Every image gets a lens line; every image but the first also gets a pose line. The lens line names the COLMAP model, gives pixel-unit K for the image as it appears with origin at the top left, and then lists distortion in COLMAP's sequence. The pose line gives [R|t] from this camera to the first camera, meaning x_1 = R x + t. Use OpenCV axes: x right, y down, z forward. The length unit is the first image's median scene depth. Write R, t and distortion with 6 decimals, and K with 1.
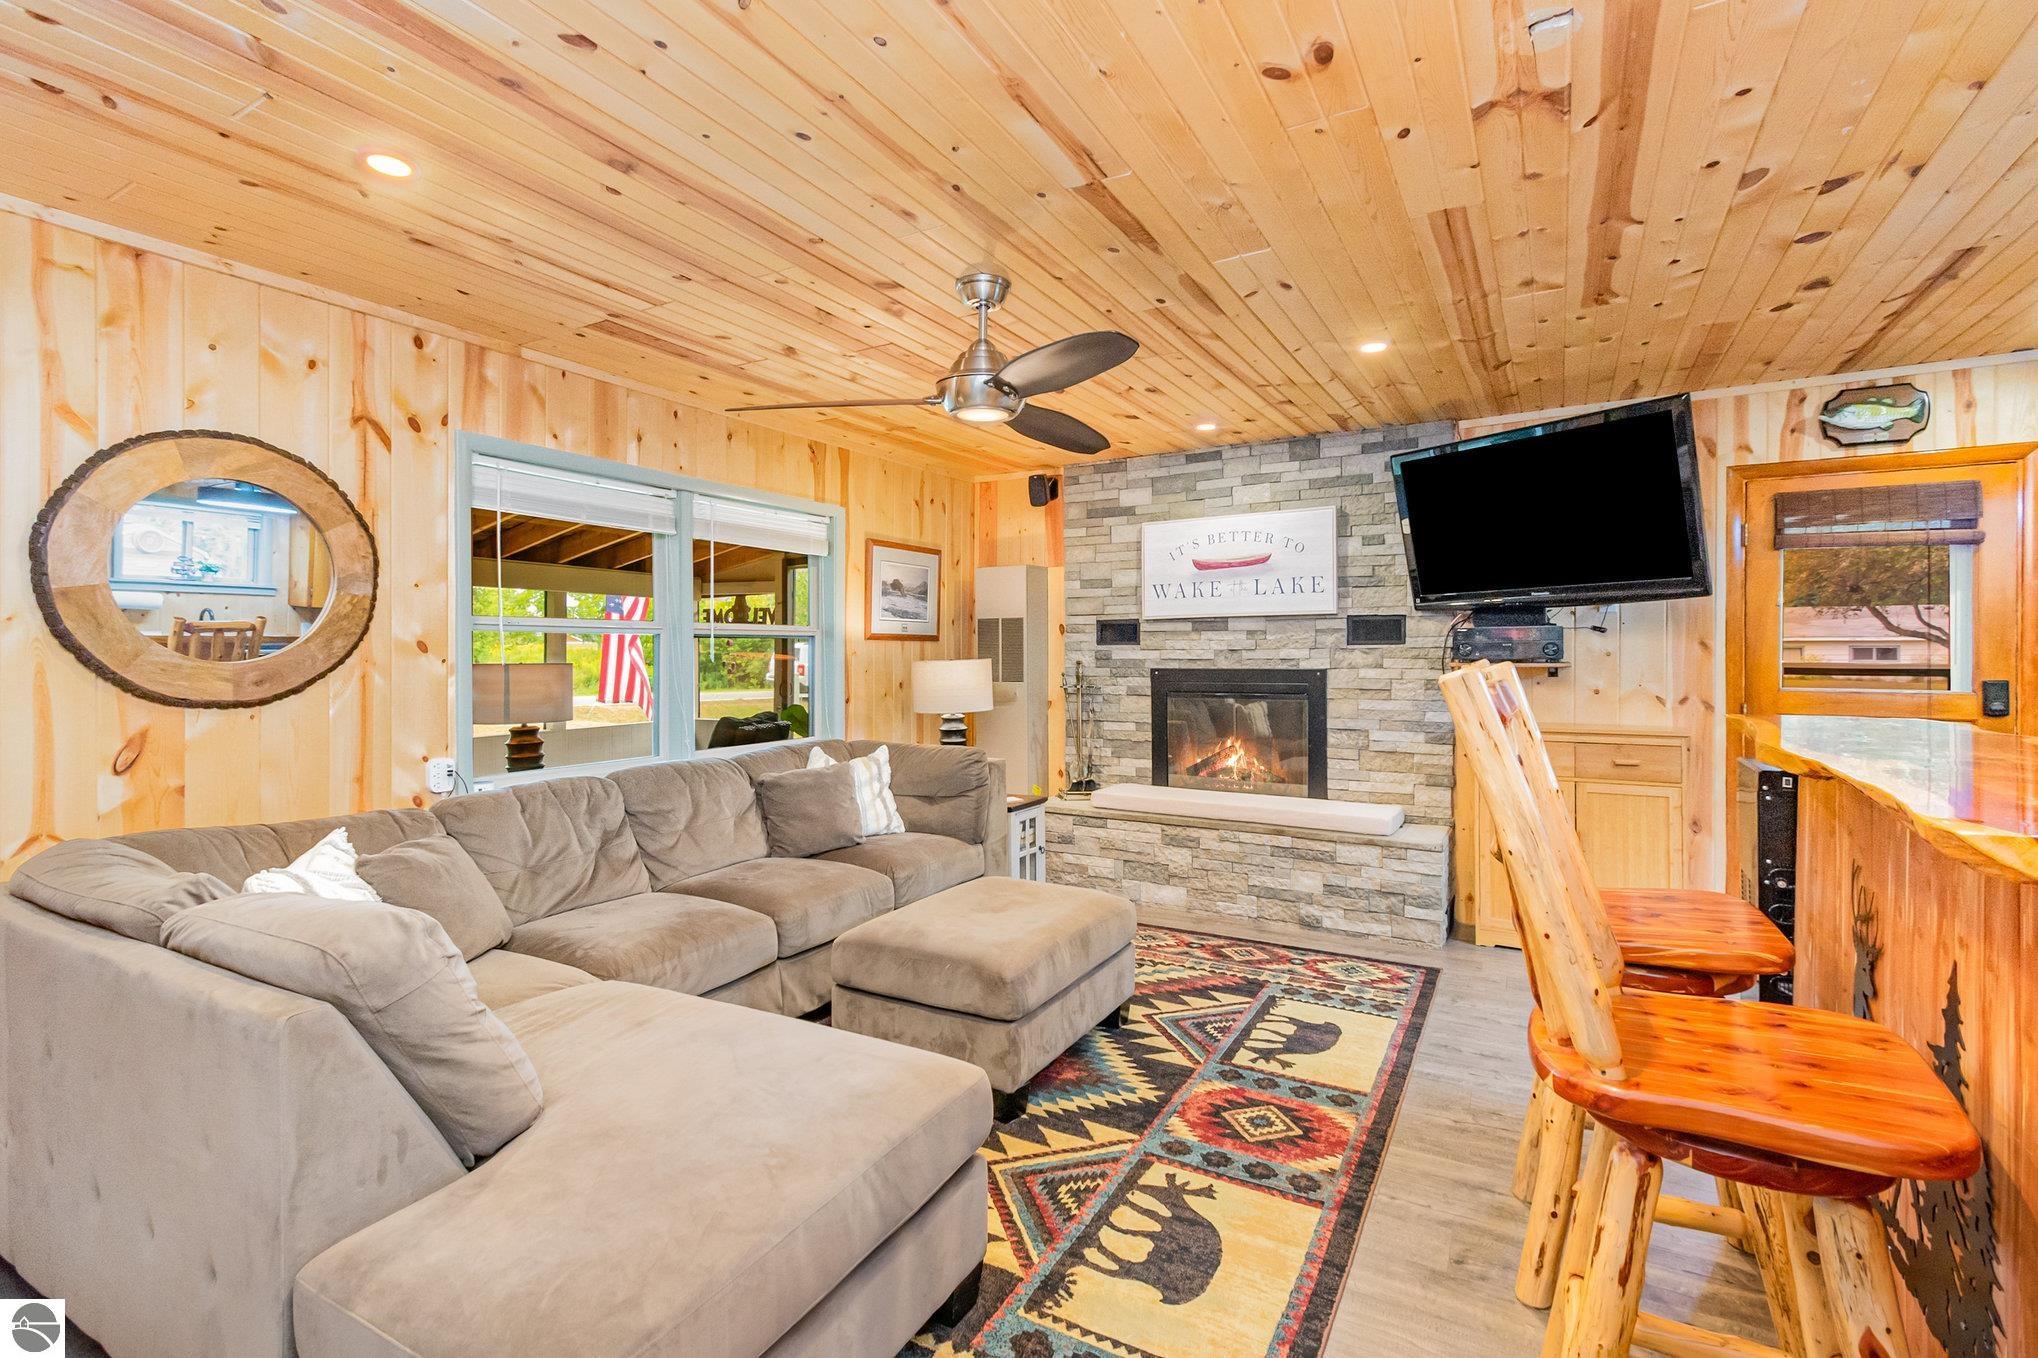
lens RADIAL K [[915.4, 0, 1016.5], [0, 915.4, 653.2], [0, 0, 1]] dist [0.001067, -0.000039]
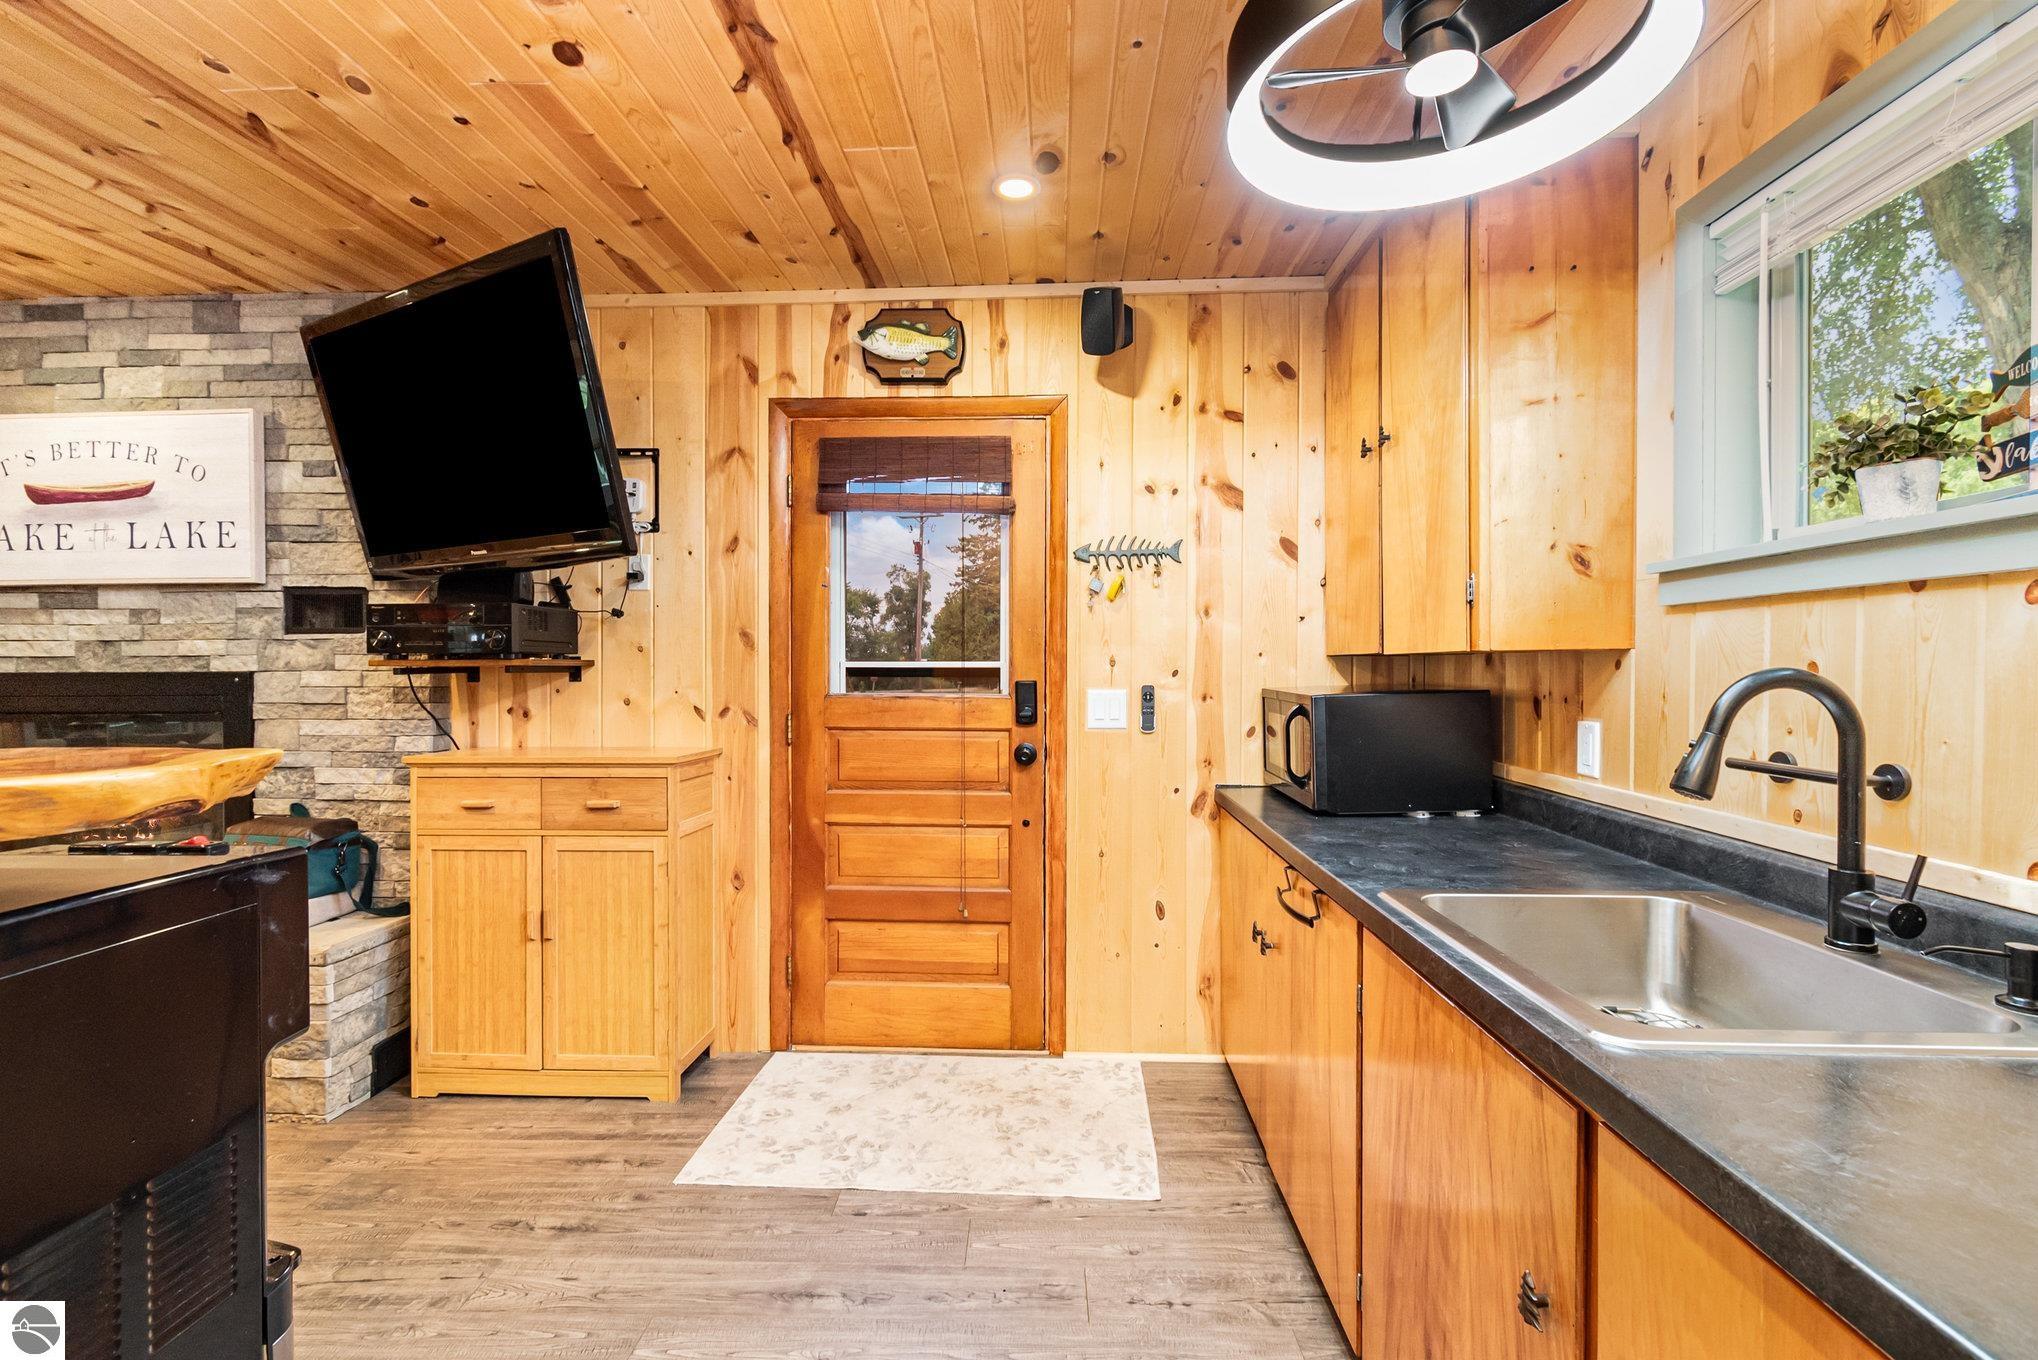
lens RADIAL K [[902.4, 0, 1019.0], [0, 902.4, 680.0], [0, 0, 1]] dist [0.001229, -0.000104]
pose [[0.885560, -0.002219, 0.464521, 0.525858], [-0.001689, 0.999967, 0.007997, 0.017217], [-0.464523, -0.007866, 0.885526, 0.215509]]
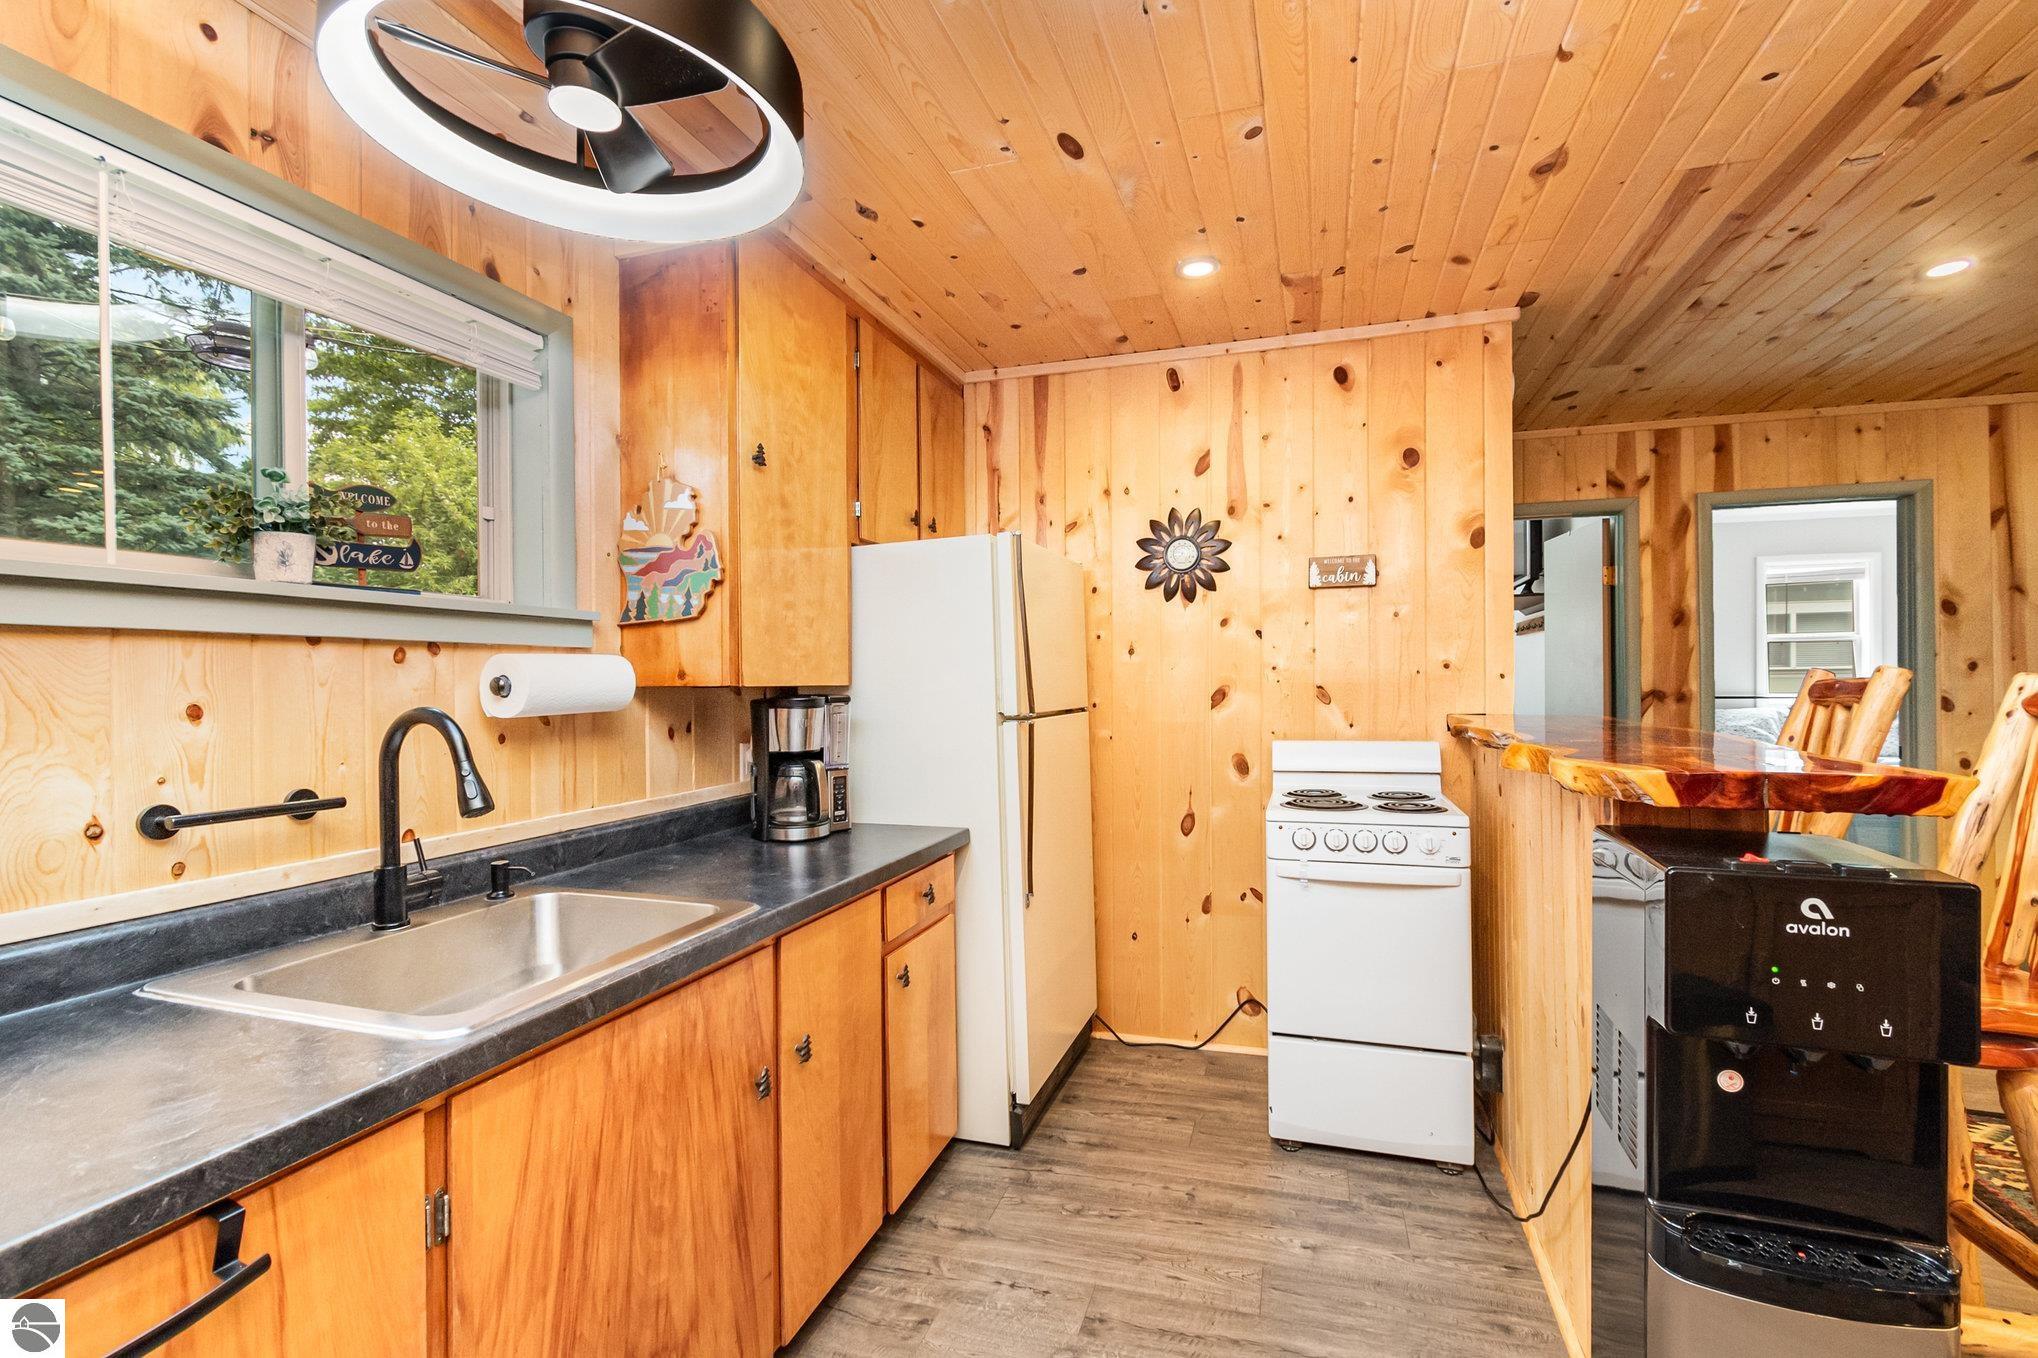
lens RADIAL K [[902.4, 0, 1019.0], [0, 902.4, 679.0], [0, 0, 1]] dist [0.001229, -0.000104]
pose [[-0.978808, 0.009283, -0.204572, 0.881327], [0.009154, 0.999957, 0.001574, -0.003892], [0.204578, -0.000332, -0.978850, 1.210628]]
